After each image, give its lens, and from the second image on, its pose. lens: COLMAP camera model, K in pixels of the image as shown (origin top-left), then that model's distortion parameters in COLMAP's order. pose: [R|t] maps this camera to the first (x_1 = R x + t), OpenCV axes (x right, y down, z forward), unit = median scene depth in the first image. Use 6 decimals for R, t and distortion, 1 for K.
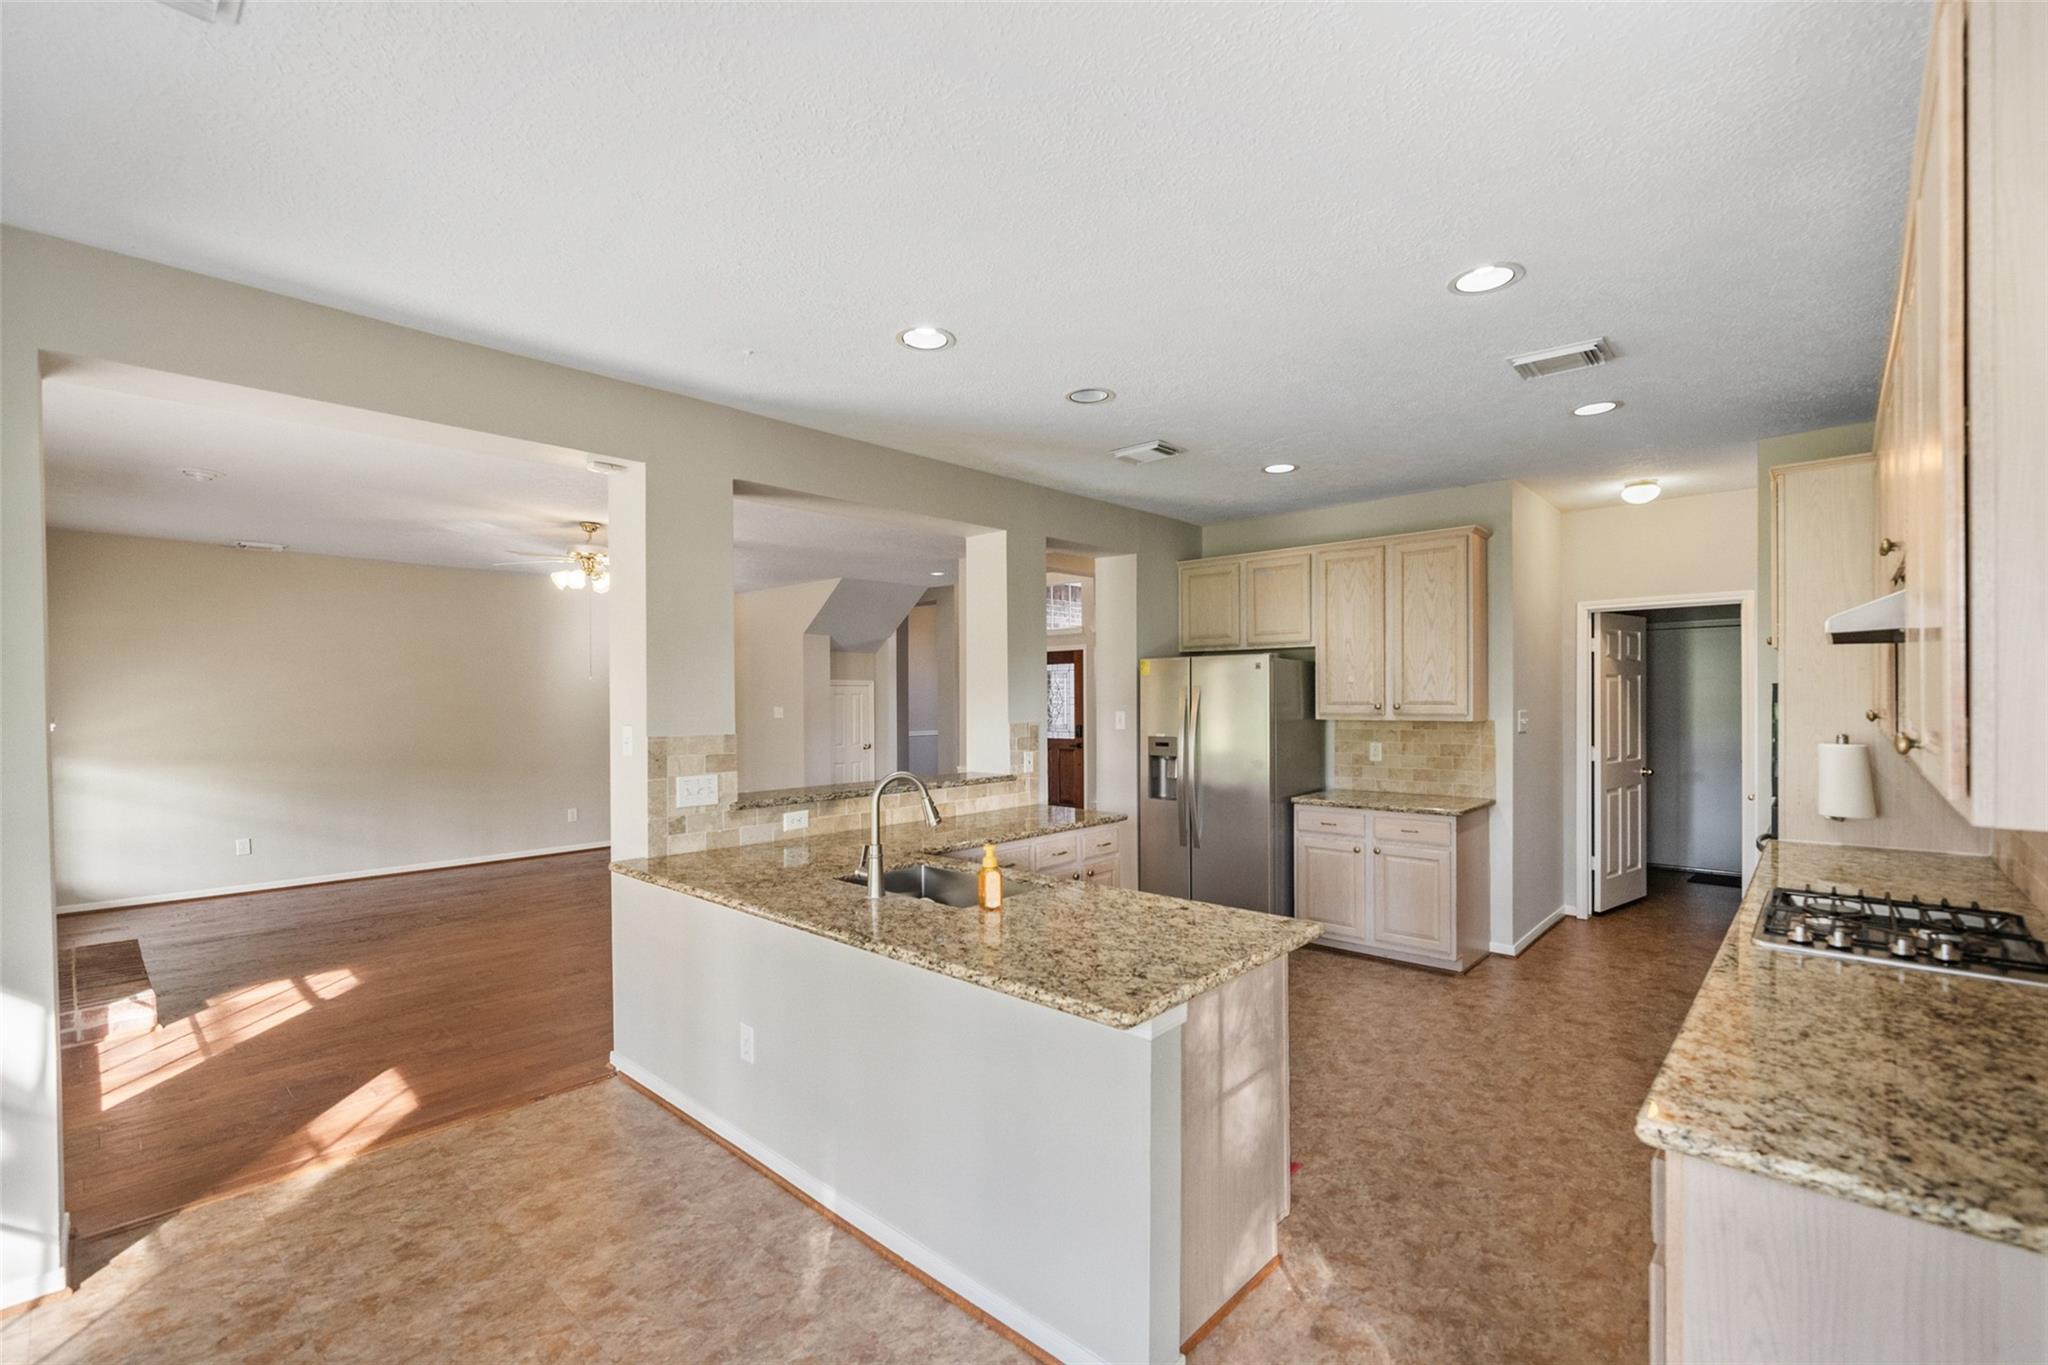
lens RADIAL K [[896.1, 0, 1021.9], [0, 896.1, 694.4], [0, 0, 1]] dist [-0.001907, -0.000373]
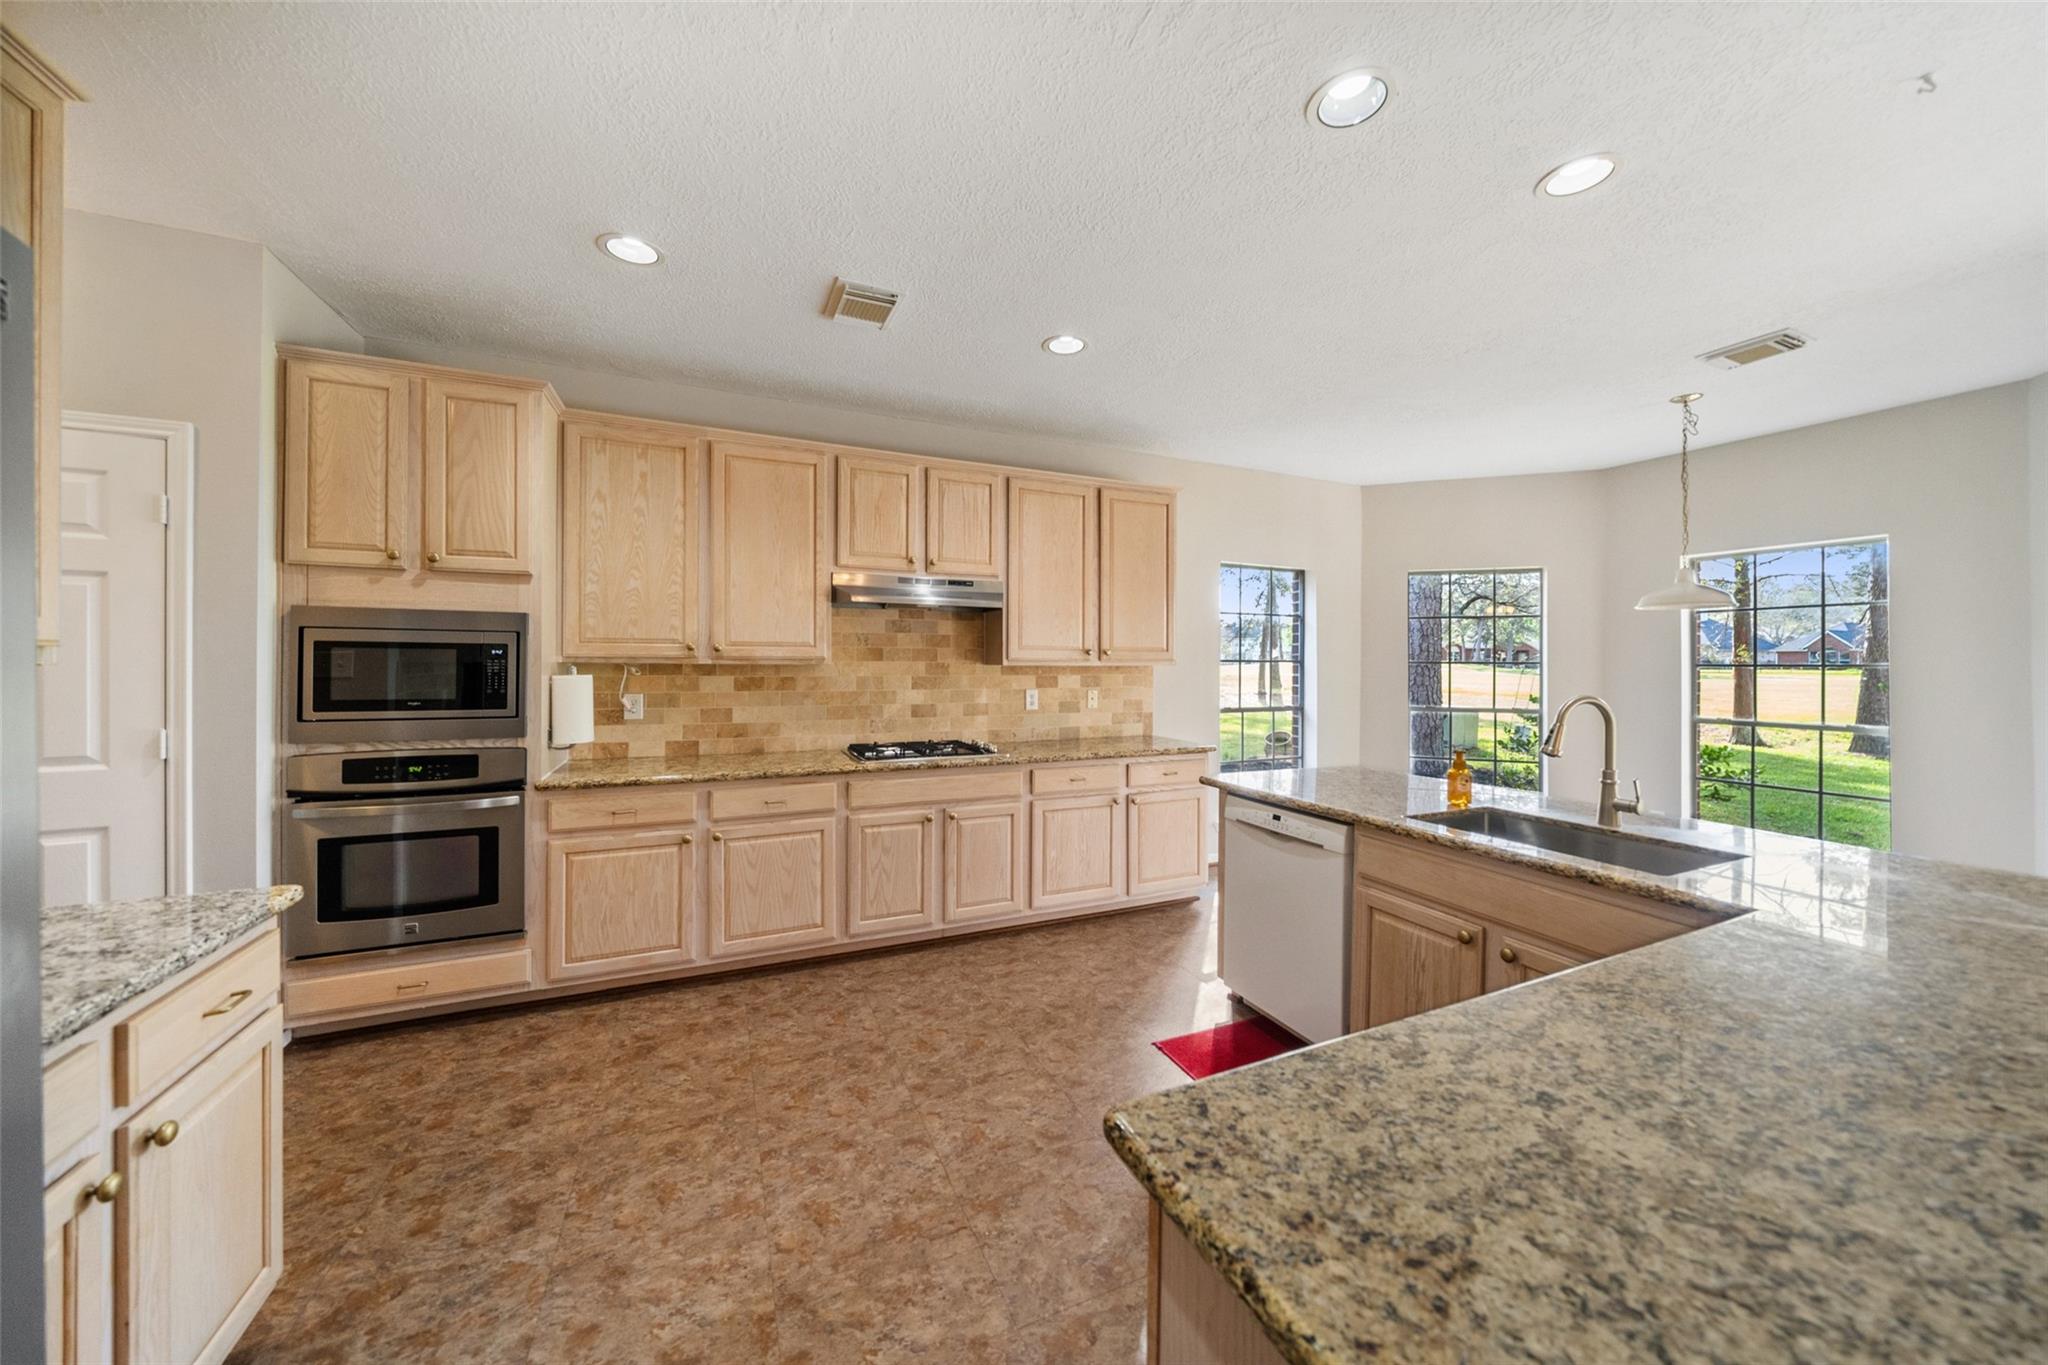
lens RADIAL K [[701.2, 0, 1023.7], [0, 701.2, 664.4], [0, 0, 1]] dist [-0.000772, -0.000060]
pose [[-0.919726, 0.000832, 0.392559, 0.067710], [-0.000083, 0.999997, -0.002314, 0.031228], [-0.392560, -0.002161, -0.919724, 1.084204]]
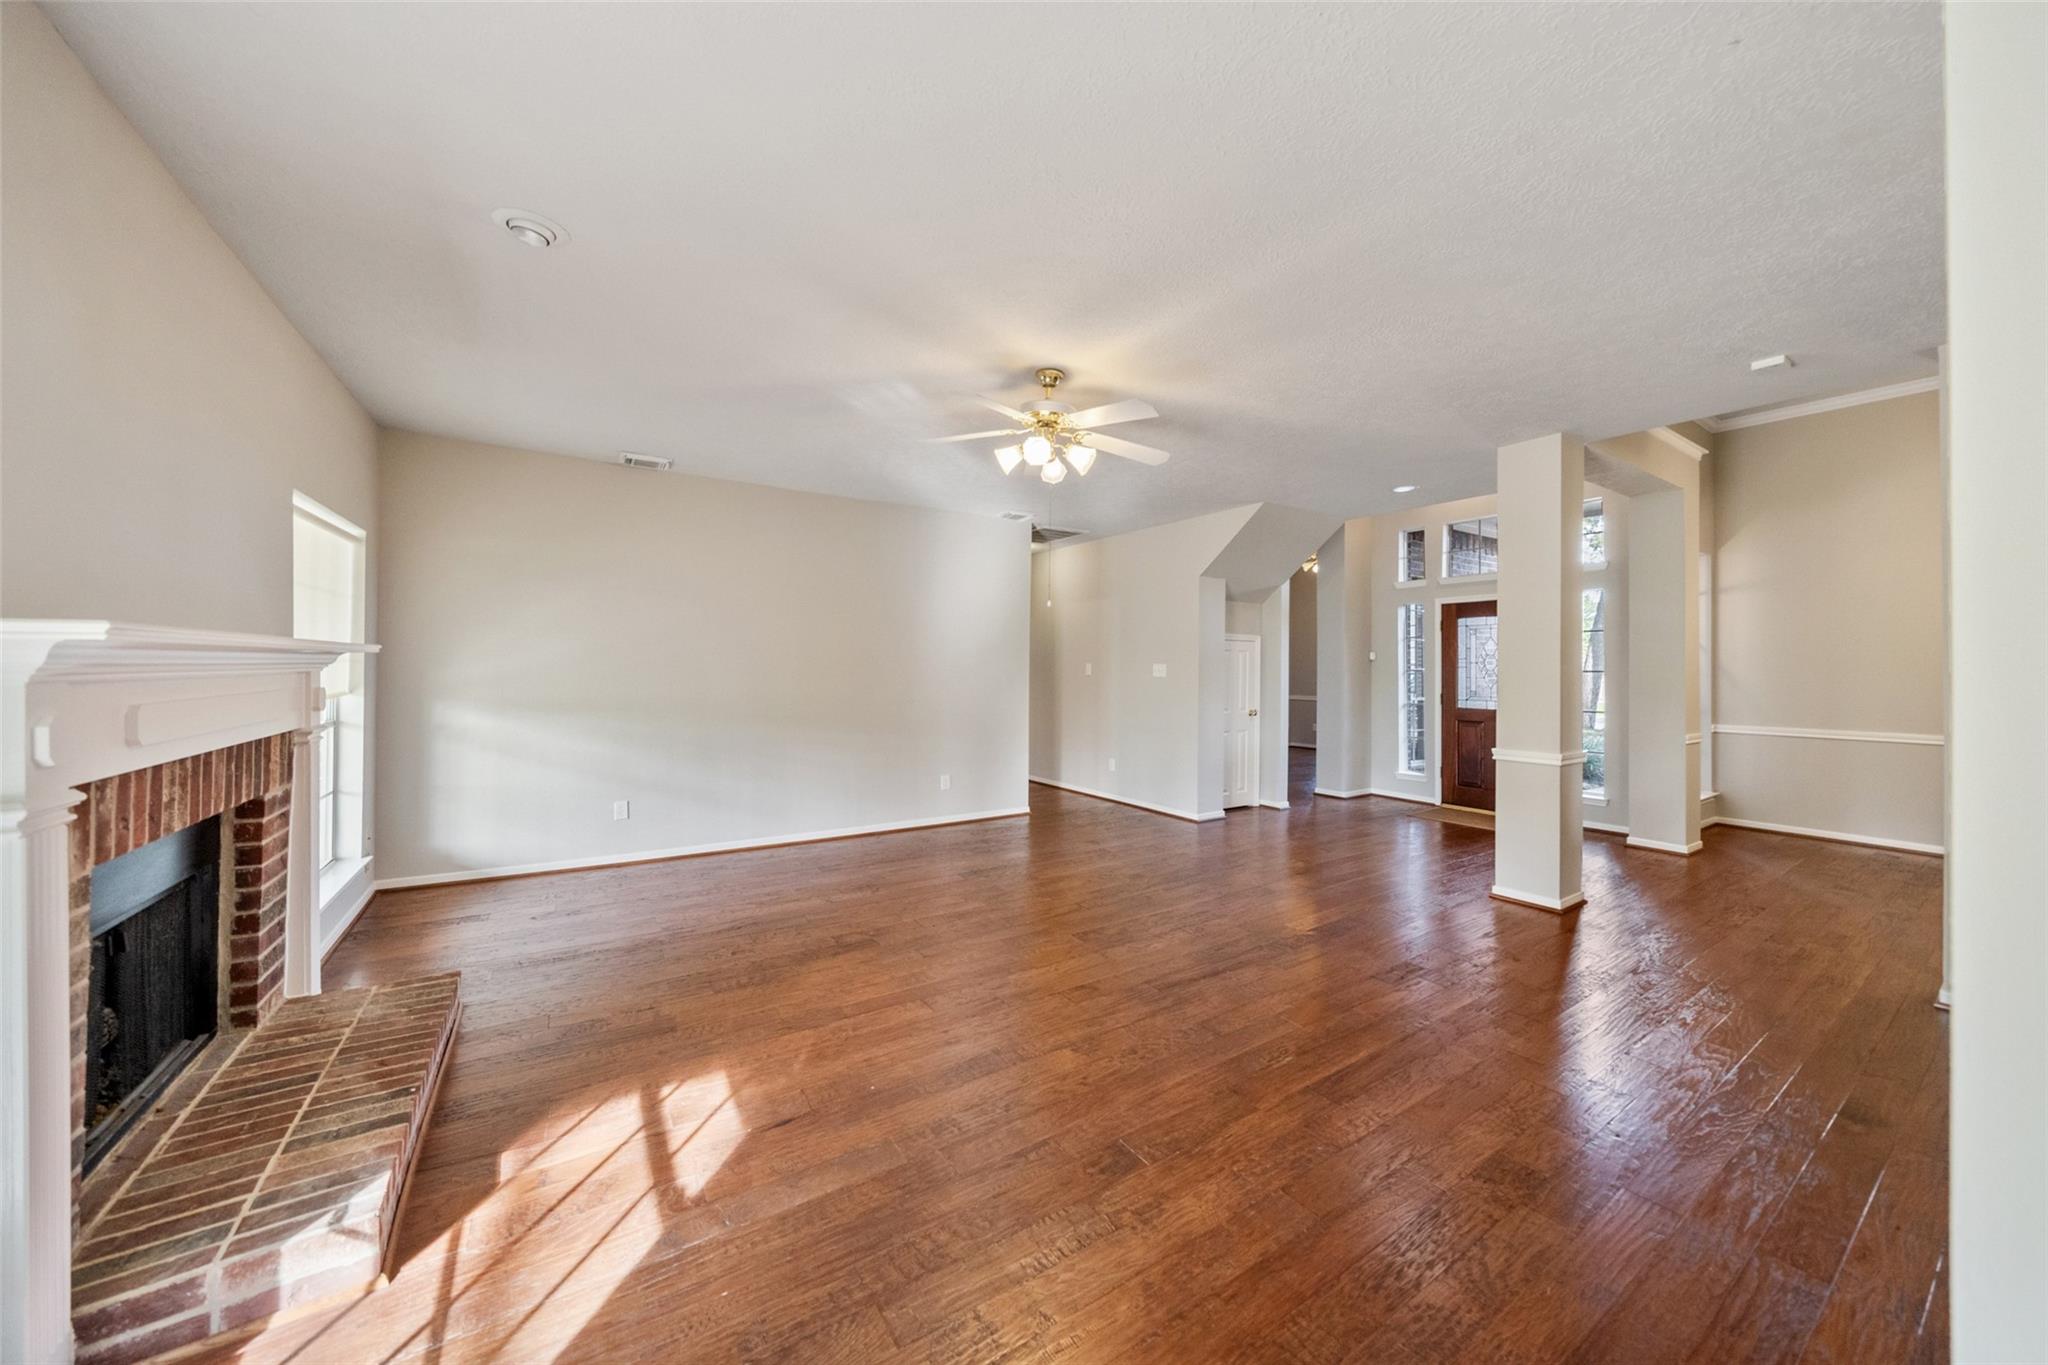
lens RADIAL K [[709.4, 0, 1021.5], [0, 709.4, 668.2], [0, 0, 1]] dist [-0.000174, 0.000081]
pose [[0.969537, 0.013136, -0.244594, -0.456025], [-0.012559, 0.999913, 0.003918, 0.032115], [0.244624, -0.000726, 0.969618, 0.598657]]
